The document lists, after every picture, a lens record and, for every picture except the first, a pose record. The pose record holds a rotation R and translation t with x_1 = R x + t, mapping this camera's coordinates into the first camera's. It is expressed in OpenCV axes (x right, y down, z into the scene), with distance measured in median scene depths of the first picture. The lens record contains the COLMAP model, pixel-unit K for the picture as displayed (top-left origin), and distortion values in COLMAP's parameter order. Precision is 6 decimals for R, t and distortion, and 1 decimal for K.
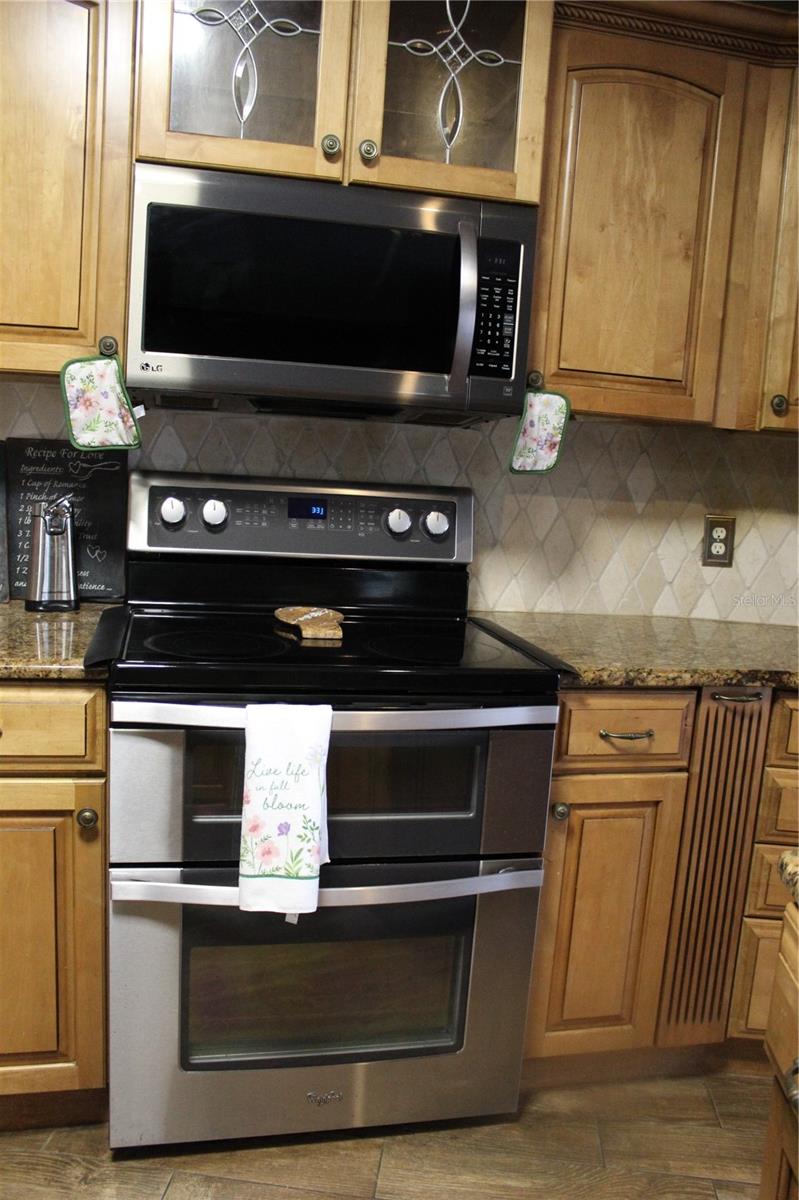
lens RADIAL K [[1002.2, 0, 401.1], [0, 1002.2, 613.6], [0, 0, 1]] dist [-0.161430, 0.148101]
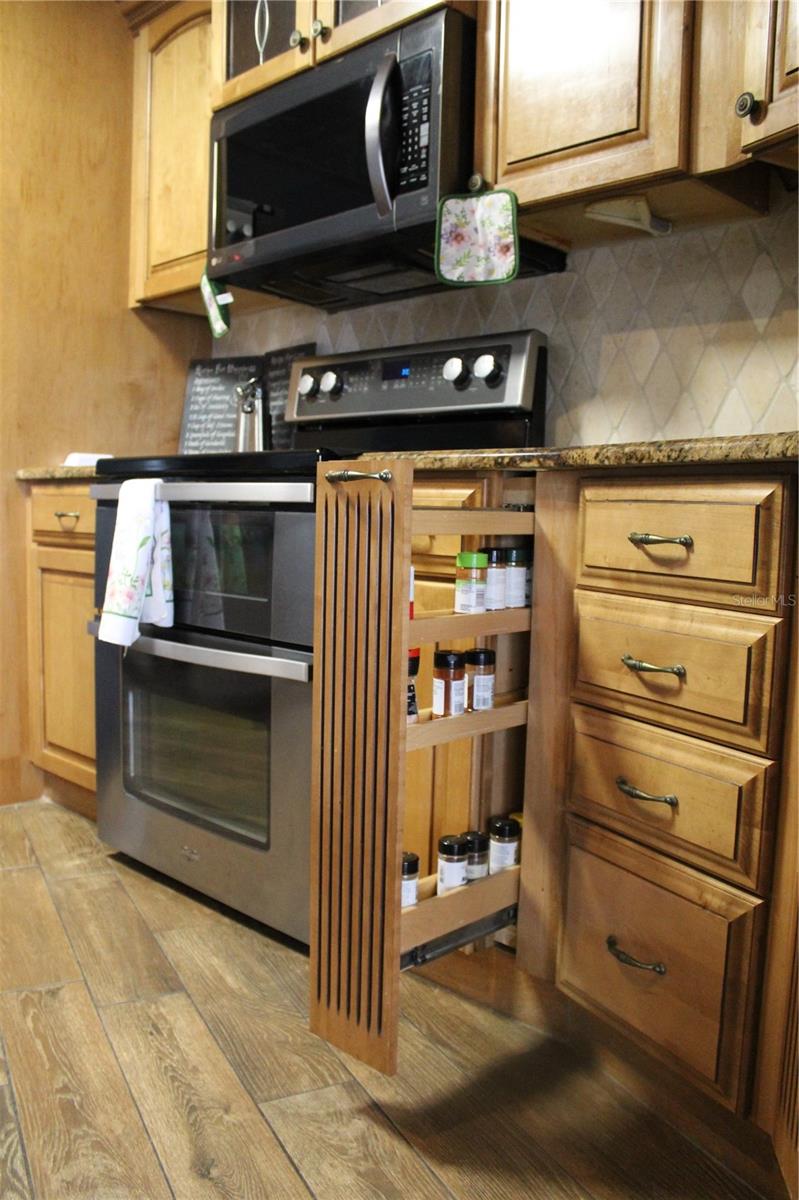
lens RADIAL K [[1002.2, 0, 401.1], [0, 1002.2, 613.6], [0, 0, 1]] dist [-0.161430, 0.148101]
pose [[0.542989, 0.035312, -0.838997, 0.835546], [-0.122810, 0.991712, -0.037741, 0.199284], [0.830711, 0.123531, 0.542825, 0.462748]]
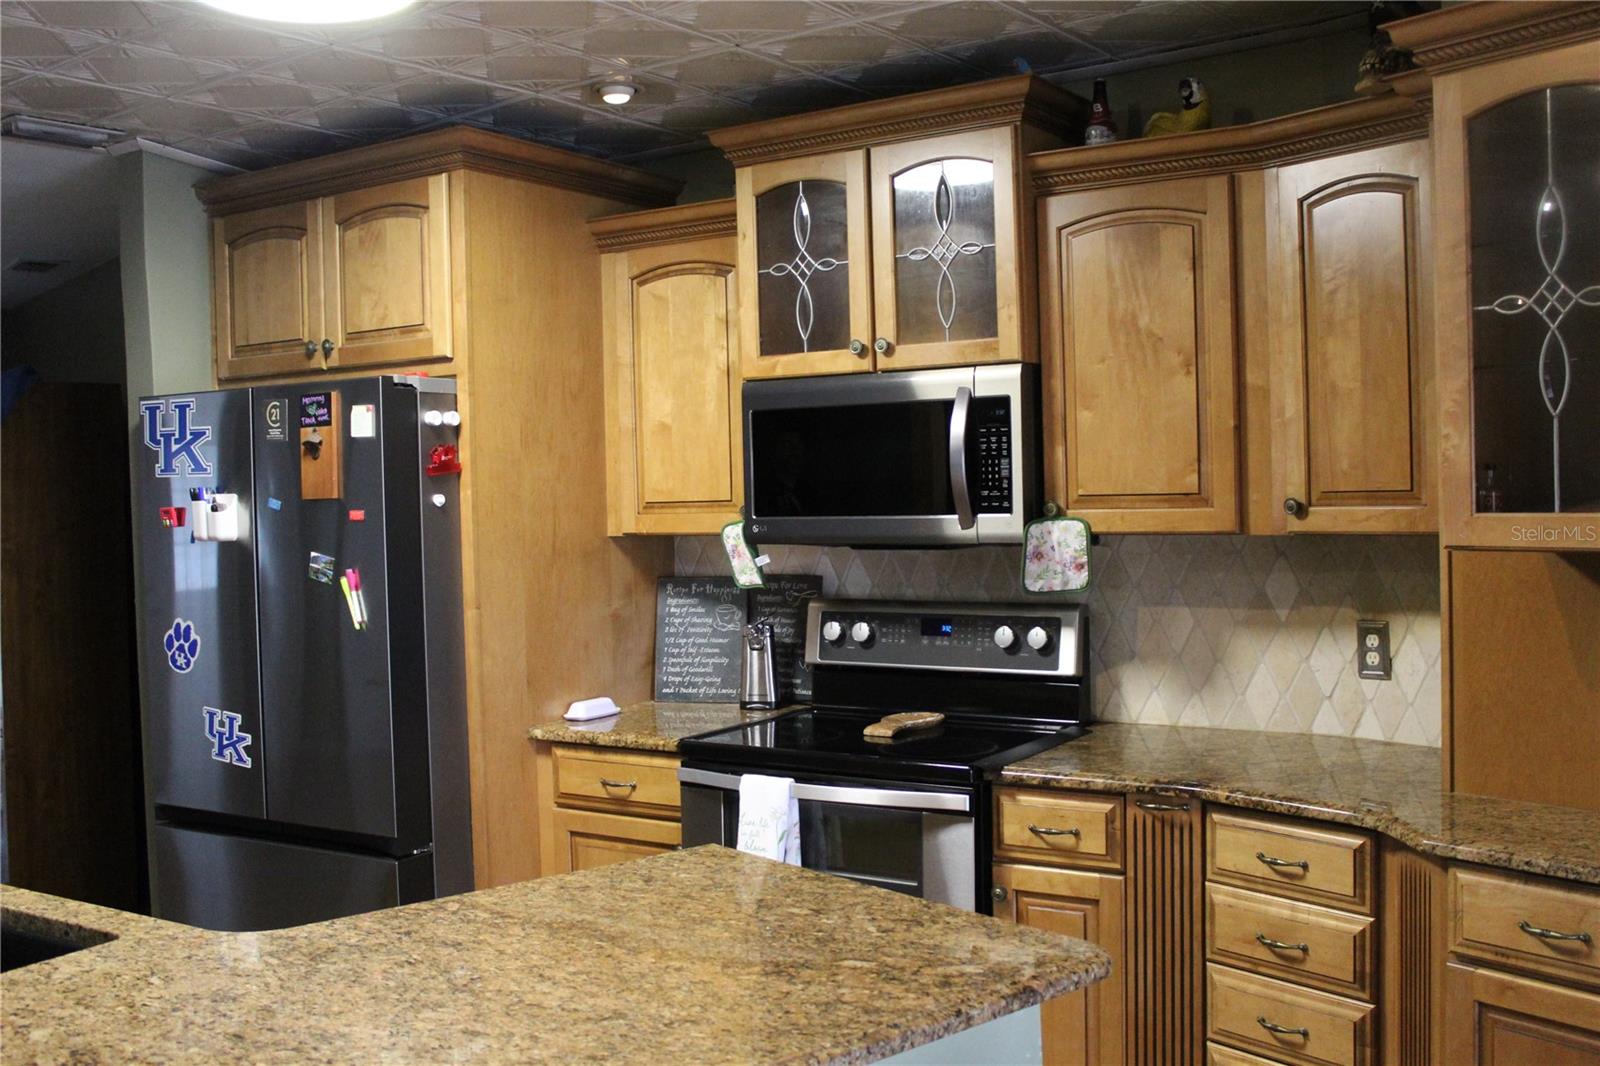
lens RADIAL K [[1578.1, 0, 800.0], [0, 1578.1, 533.0], [0, 0, 1]] dist [-0.137670, 0.019640]
pose [[0.688382, -0.057330, -0.723080, 1.140768], [-0.043577, 0.991802, -0.120122, 0.012648], [0.724039, 0.114199, 0.680240, -0.370454]]
